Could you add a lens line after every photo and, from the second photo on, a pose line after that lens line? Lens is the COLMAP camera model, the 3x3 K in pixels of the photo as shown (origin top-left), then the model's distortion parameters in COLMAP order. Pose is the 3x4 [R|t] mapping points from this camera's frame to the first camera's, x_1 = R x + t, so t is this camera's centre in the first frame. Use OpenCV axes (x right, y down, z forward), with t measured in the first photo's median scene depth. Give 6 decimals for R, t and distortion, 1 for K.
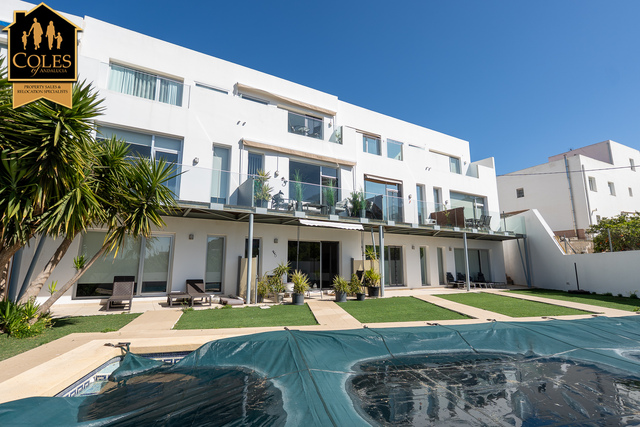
lens RADIAL K [[322.3, 0, 319.6], [0, 322.3, 212.8], [0, 0, 1]] dist [0.002553, 0.000004]
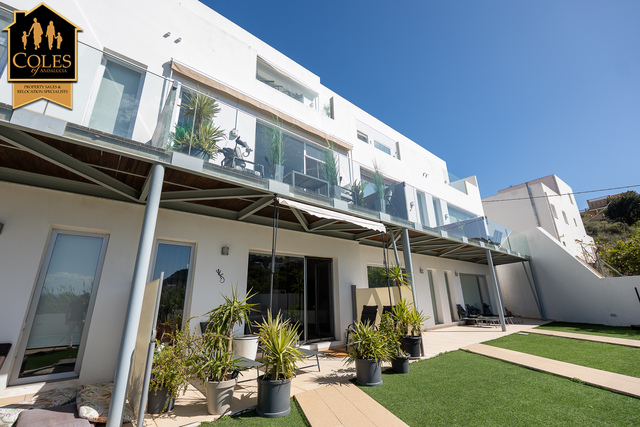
lens RADIAL K [[274.0, 0, 321.1], [0, 274.0, 213.7], [0, 0, 1]] dist [-0.003787, -0.000489]
pose [[0.985461, 0.031839, 0.166894, -0.054006], [-0.008762, 0.990501, -0.137228, 0.079497], [-0.169678, 0.133771, 0.976378, 0.493086]]
